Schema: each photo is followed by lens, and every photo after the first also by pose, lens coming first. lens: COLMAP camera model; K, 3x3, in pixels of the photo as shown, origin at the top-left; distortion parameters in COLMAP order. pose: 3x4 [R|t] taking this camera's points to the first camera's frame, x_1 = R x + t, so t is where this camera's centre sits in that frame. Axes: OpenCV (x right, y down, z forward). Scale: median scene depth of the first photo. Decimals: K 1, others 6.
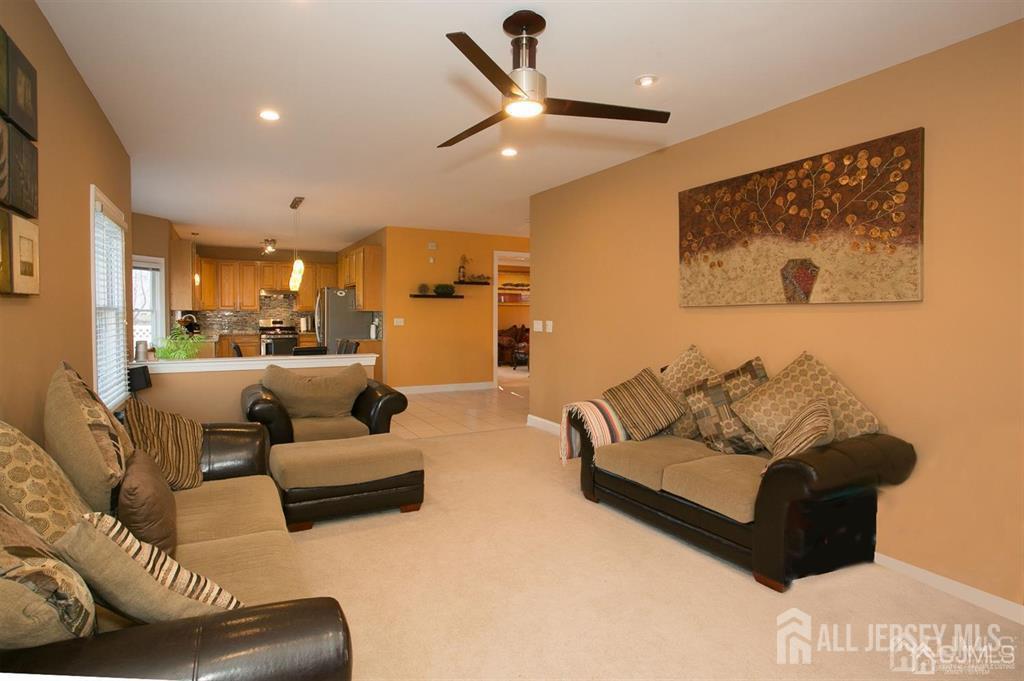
lens RADIAL K [[533.4, 0, 494.6], [0, 533.4, 318.0], [0, 0, 1]] dist [-0.043896, 0.001207]
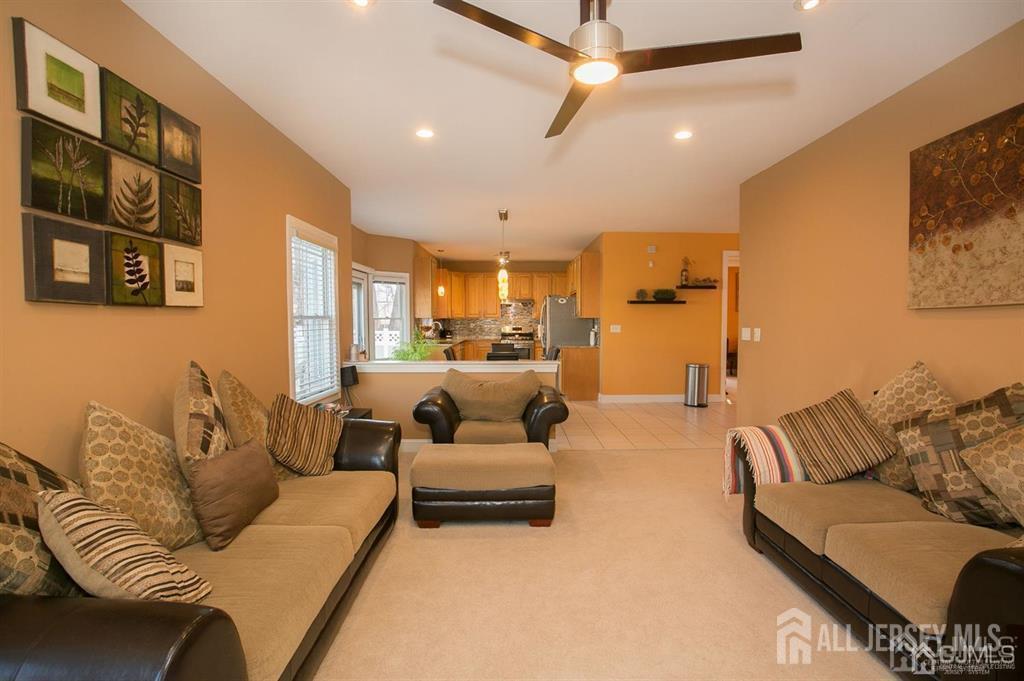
lens RADIAL K [[524.1, 0, 512.0], [0, 524.1, 340.5], [0, 0, 1]] dist [-0.062292, 0.037132]
pose [[0.892647, 0.012743, -0.450576, 0.204119], [0.000459, 0.999574, 0.029179, 0.001388], [0.450756, -0.026253, 0.892261, 0.137025]]
